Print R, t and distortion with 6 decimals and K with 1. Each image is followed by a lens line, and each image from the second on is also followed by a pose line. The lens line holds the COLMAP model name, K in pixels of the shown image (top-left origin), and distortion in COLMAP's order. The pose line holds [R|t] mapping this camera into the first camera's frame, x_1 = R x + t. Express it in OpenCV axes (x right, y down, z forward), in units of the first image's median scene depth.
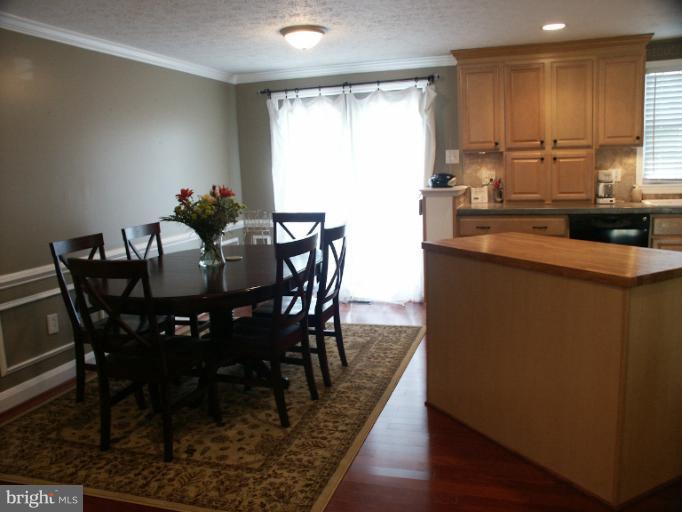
lens RADIAL K [[586.0, 0, 335.0], [0, 586.0, 254.4], [0, 0, 1]] dist [-0.168952, 0.148953]
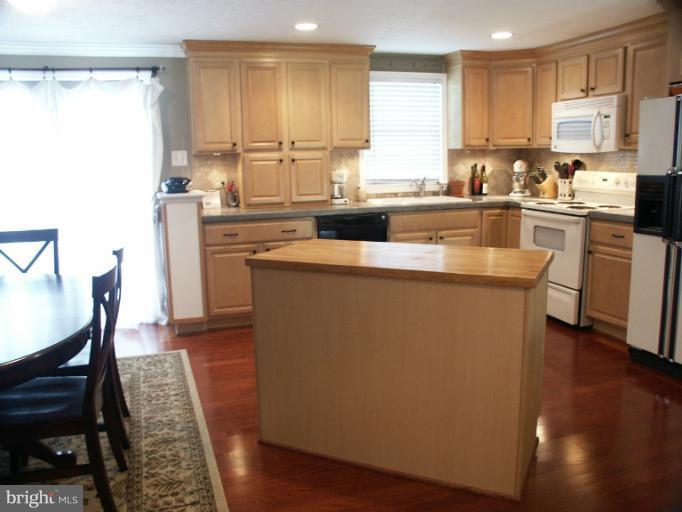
lens RADIAL K [[586.0, 0, 342.1], [0, 586.0, 255.3], [0, 0, 1]] dist [-0.168952, 0.148953]
pose [[0.804567, -0.076679, 0.588890, -0.187549], [0.077871, 0.996689, 0.023387, -0.026694], [-0.588734, 0.027041, 0.807874, 0.178570]]
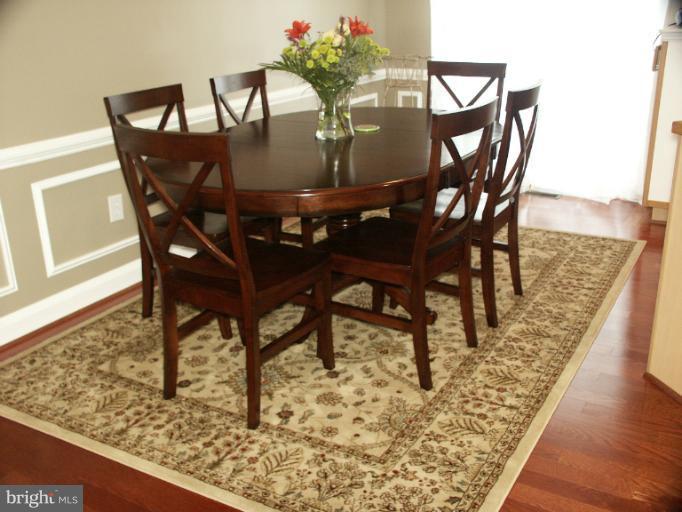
lens RADIAL K [[723.0, 0, 337.5], [0, 723.0, 255.7], [0, 0, 1]] dist [-0.062839, 0.000000]
pose [[0.974600, 0.084964, -0.207212, -0.018814], [-0.042408, 0.978515, 0.201765, -0.015727], [0.219903, -0.187853, 0.957264, 0.148605]]
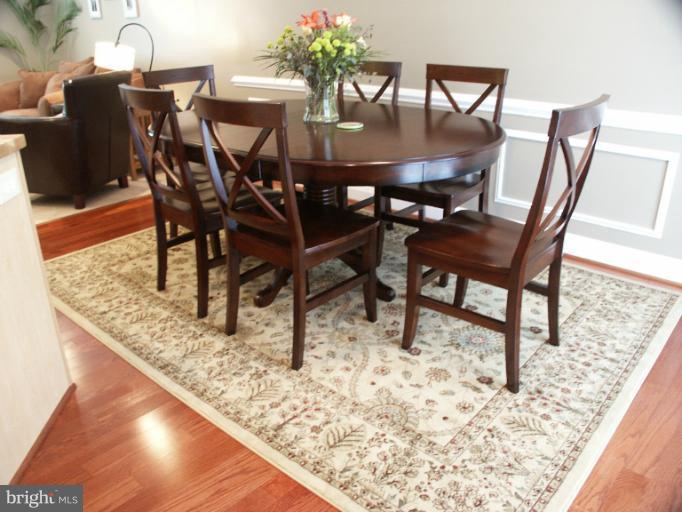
lens RADIAL K [[528.0, 0, 338.5], [0, 528.0, 252.2], [0, 0, 1]] dist [-0.070391, 0.005108]
pose [[-0.377665, 0.448937, -0.809830, 0.379694], [-0.083039, 0.854656, 0.512511, -0.184358], [0.922211, 0.260805, -0.285494, 1.157298]]
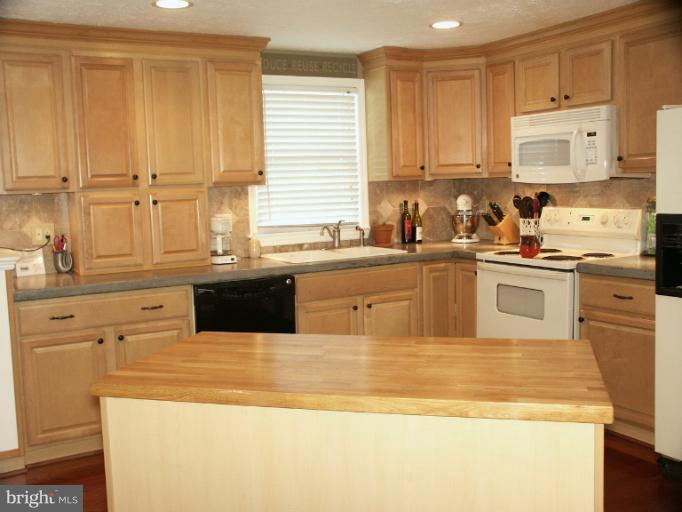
lens RADIAL K [[723.0, 0, 343.2], [0, 723.0, 252.4], [0, 0, 1]] dist [-0.062839, 0.000000]
pose [[0.675267, -0.050450, 0.735846, -0.113620], [0.116524, 0.992426, -0.038890, -0.062325], [-0.728311, 0.112004, 0.676031, 0.339315]]
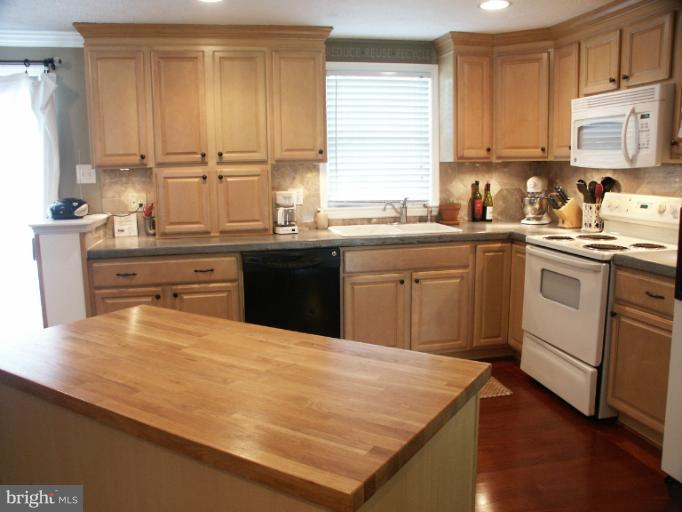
lens RADIAL K [[586.0, 0, 338.5], [0, 586.0, 256.4], [0, 0, 1]] dist [-0.168952, 0.148953]
pose [[0.863982, -0.050890, 0.500945, 0.158554], [0.057894, 0.998322, 0.001568, -0.067647], [-0.500184, 0.027647, 0.865478, 0.317629]]
